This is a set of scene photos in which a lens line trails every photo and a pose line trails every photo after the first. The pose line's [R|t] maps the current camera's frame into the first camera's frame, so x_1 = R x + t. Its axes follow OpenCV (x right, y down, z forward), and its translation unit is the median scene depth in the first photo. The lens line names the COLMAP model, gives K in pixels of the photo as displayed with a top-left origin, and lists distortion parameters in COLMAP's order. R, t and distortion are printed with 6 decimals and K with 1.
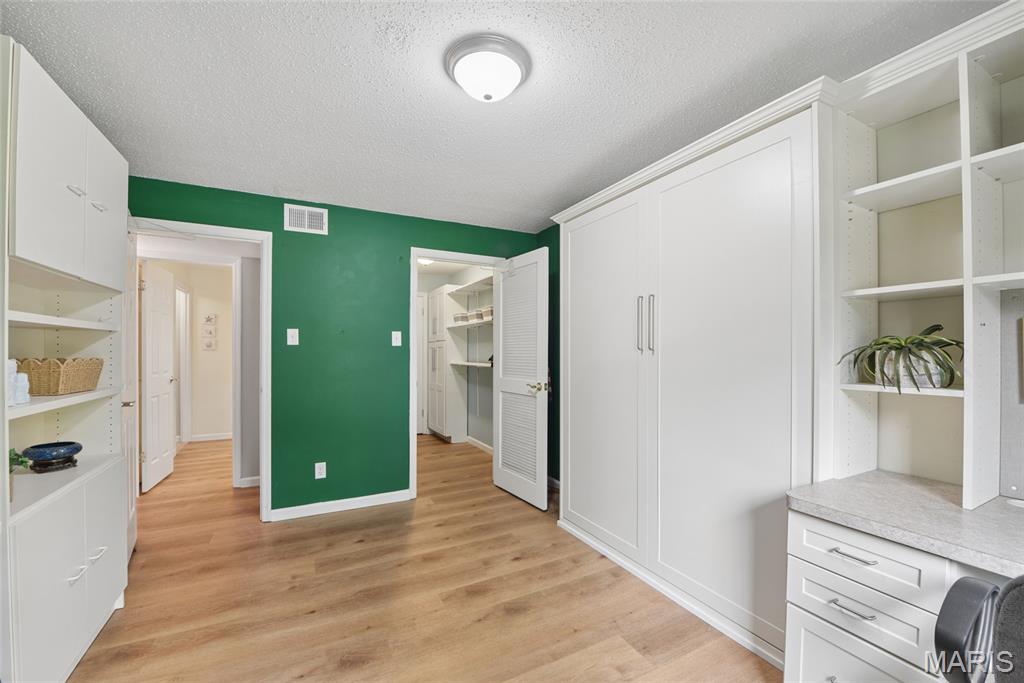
lens RADIAL K [[419.8, 0, 512.3], [0, 419.8, 347.3], [0, 0, 1]] dist [-0.008611, 0.000126]
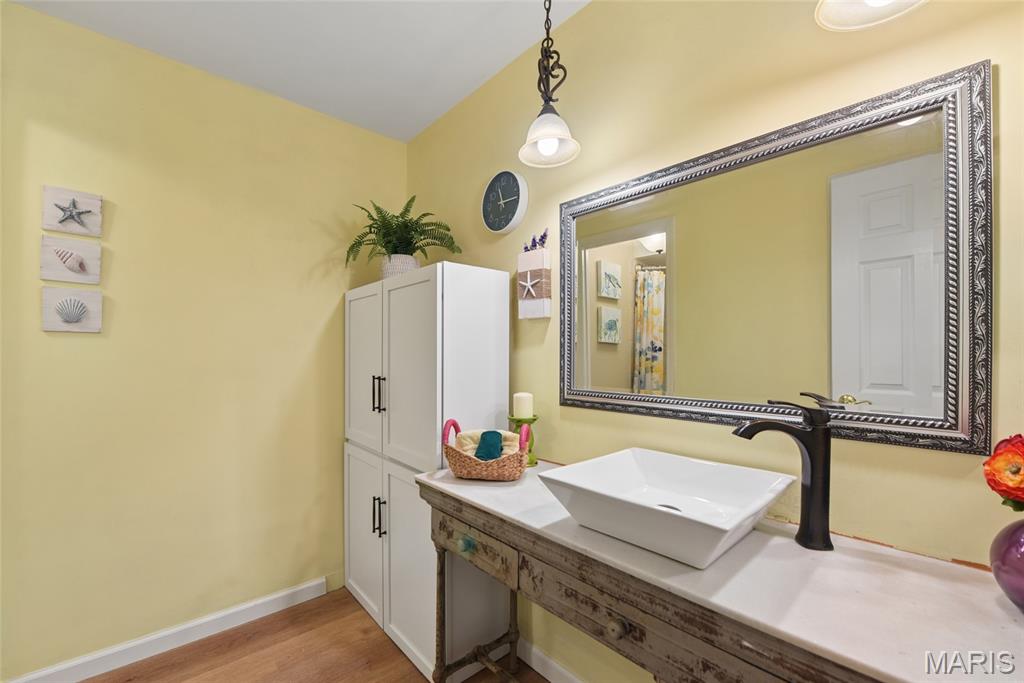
lens RADIAL K [[419.8, 0, 512.4], [0, 419.8, 348.0], [0, 0, 1]] dist [-0.008611, 0.000126]
pose [[0.966356, 0.002286, 0.257196, -0.529260], [-0.001402, 0.999992, -0.003618, 0.016757], [-0.257203, 0.003136, 0.966352, 0.681035]]
